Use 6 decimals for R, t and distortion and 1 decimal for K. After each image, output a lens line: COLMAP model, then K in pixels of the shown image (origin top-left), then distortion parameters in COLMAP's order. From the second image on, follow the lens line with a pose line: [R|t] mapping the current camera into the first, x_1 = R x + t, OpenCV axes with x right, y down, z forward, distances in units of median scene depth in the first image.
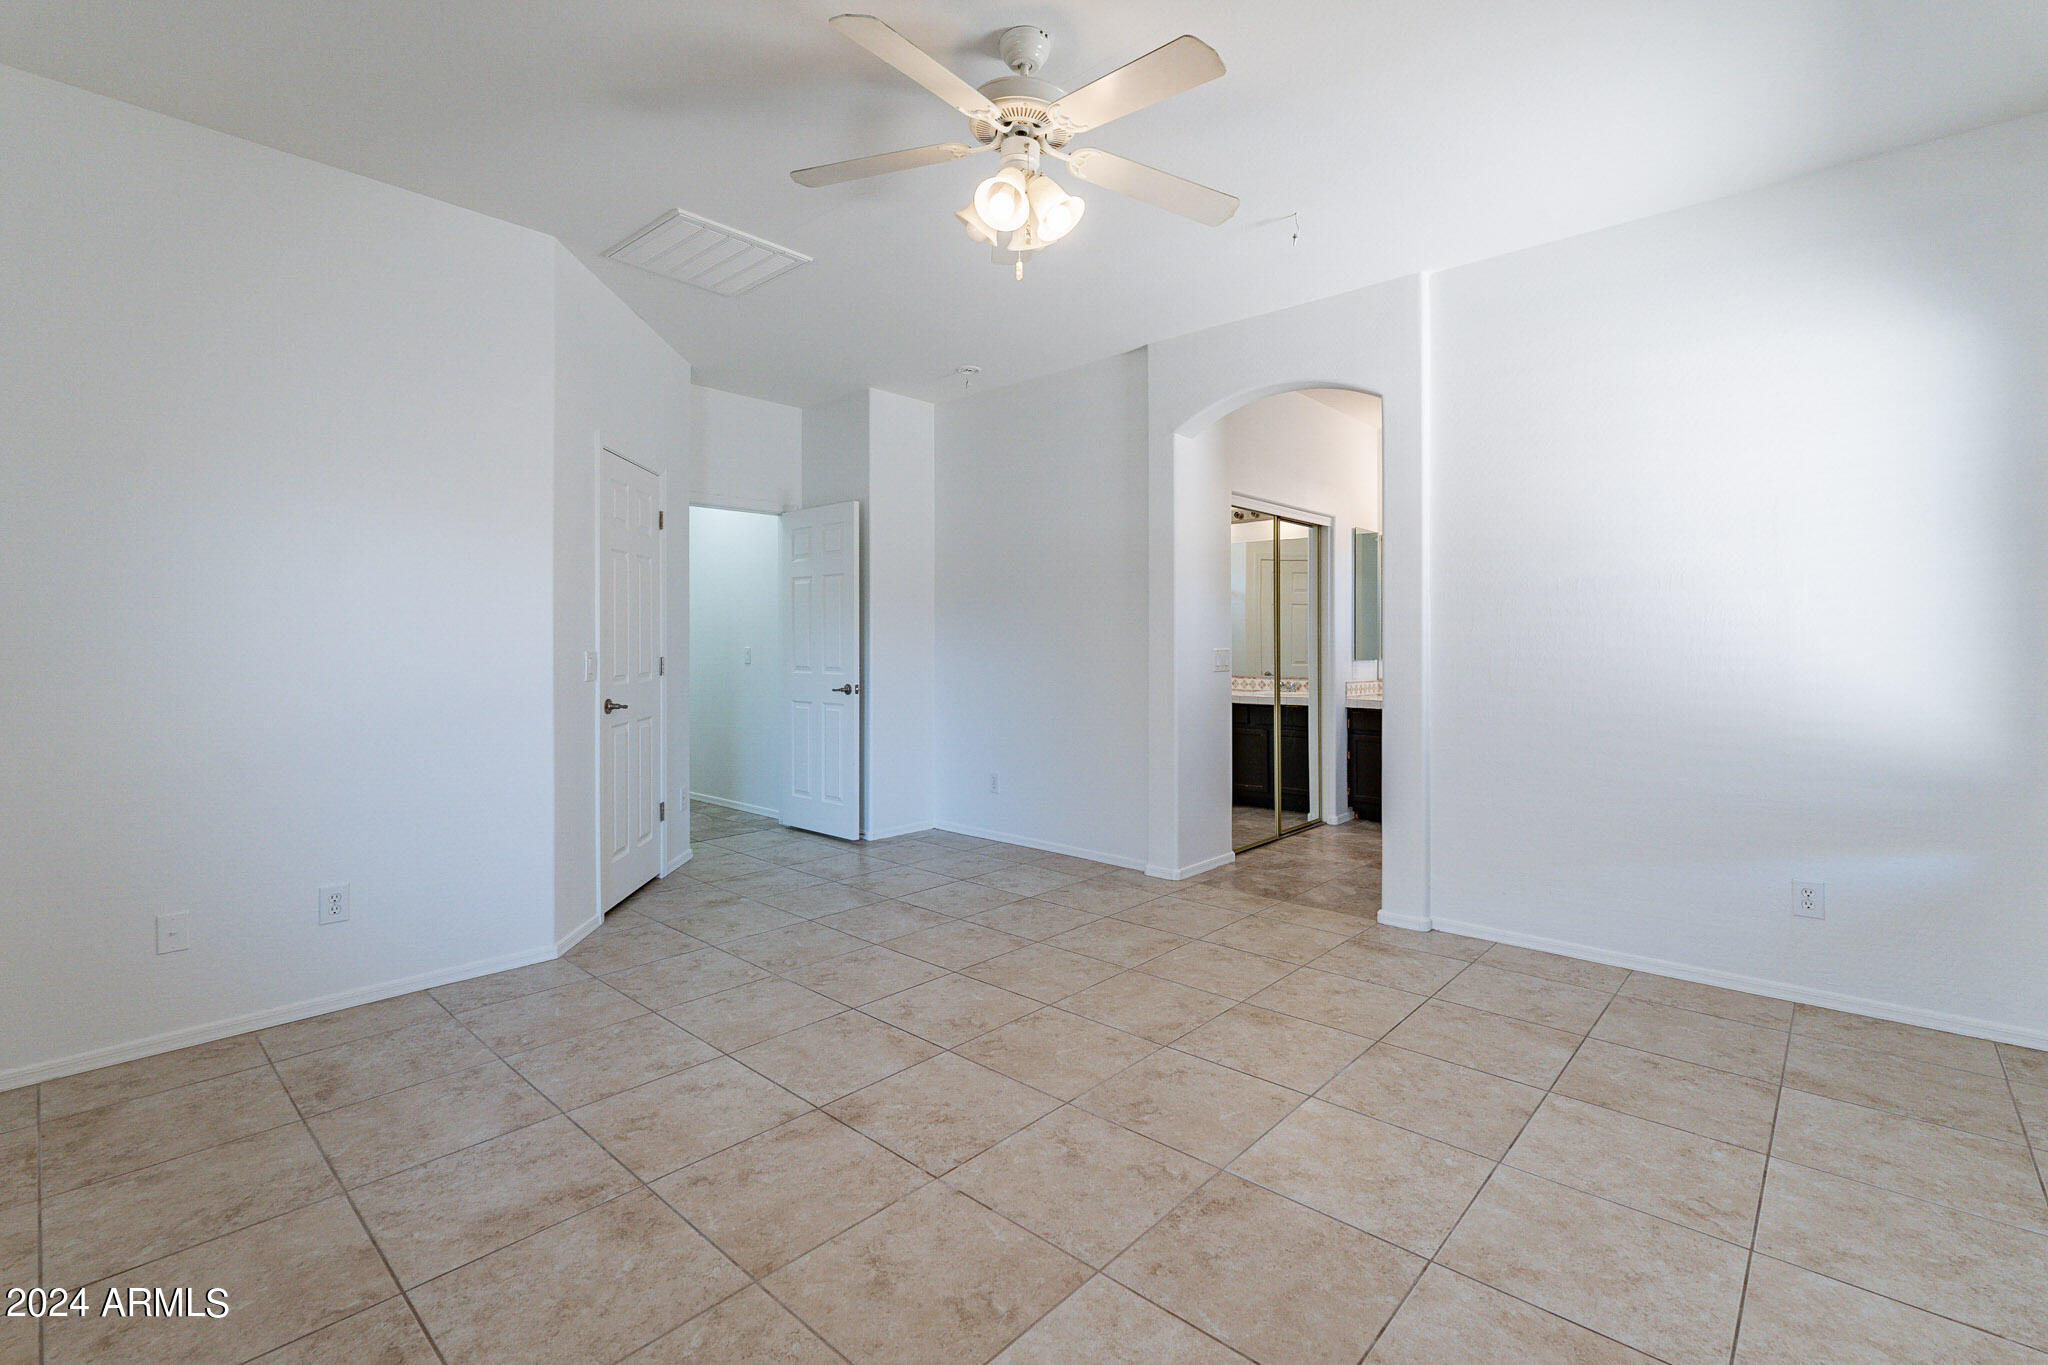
lens RADIAL K [[910.8, 0, 1022.2], [0, 910.8, 635.6], [0, 0, 1]] dist [-0.004457, -0.000165]
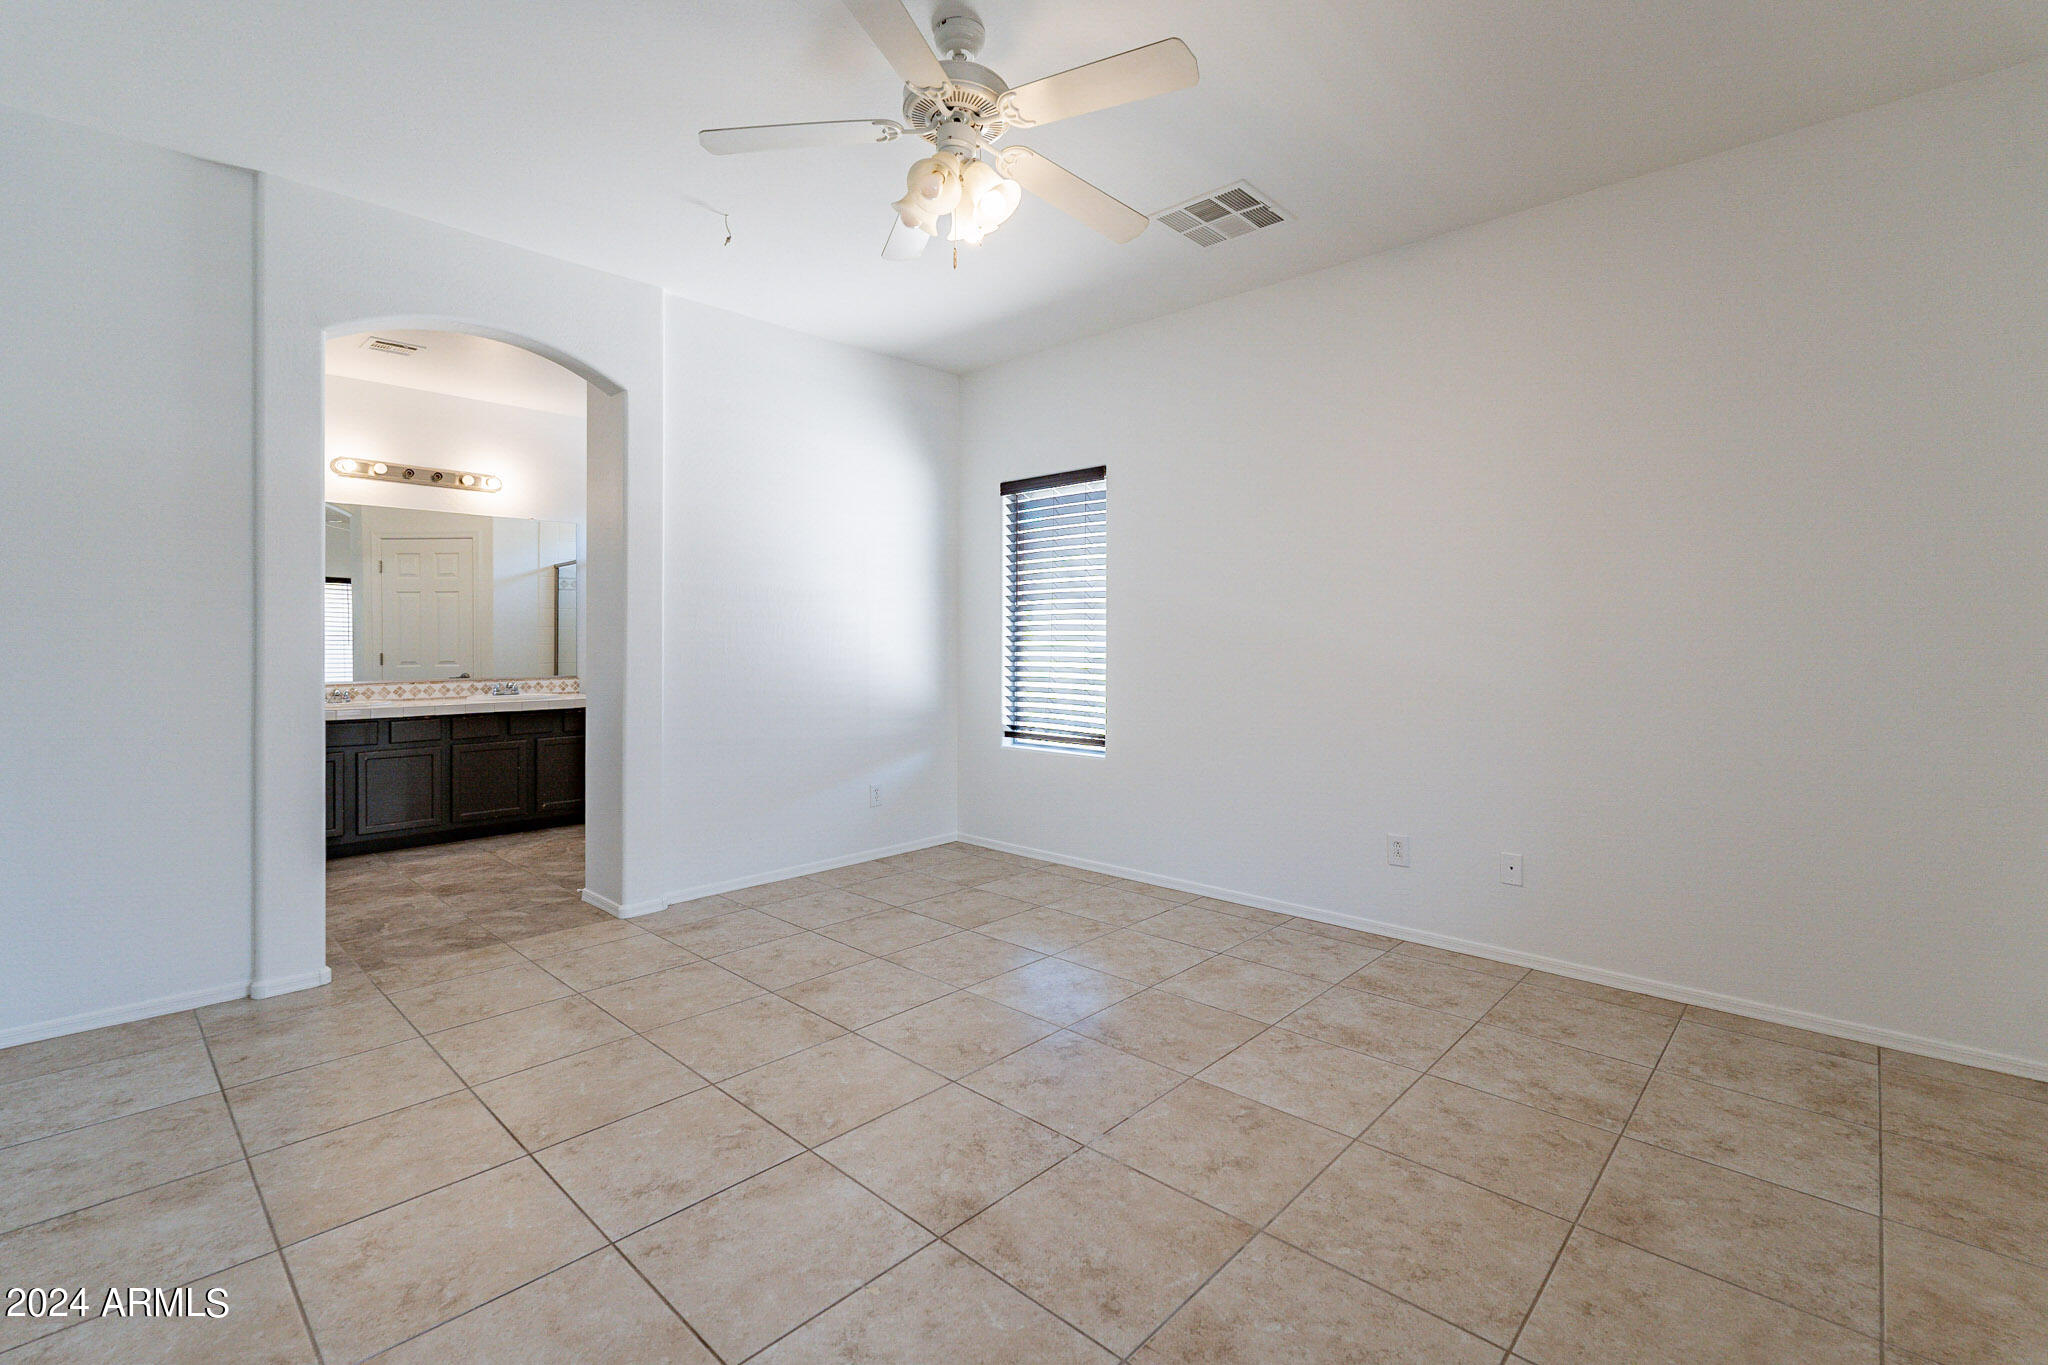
lens RADIAL K [[910.8, 0, 1022.2], [0, 910.8, 635.6], [0, 0, 1]] dist [-0.004457, -0.000165]
pose [[0.017345, 0.004938, 0.999837, -0.949058], [-0.007666, 0.999959, -0.004806, 0.012051], [-0.999820, -0.007581, 0.017382, 0.877002]]
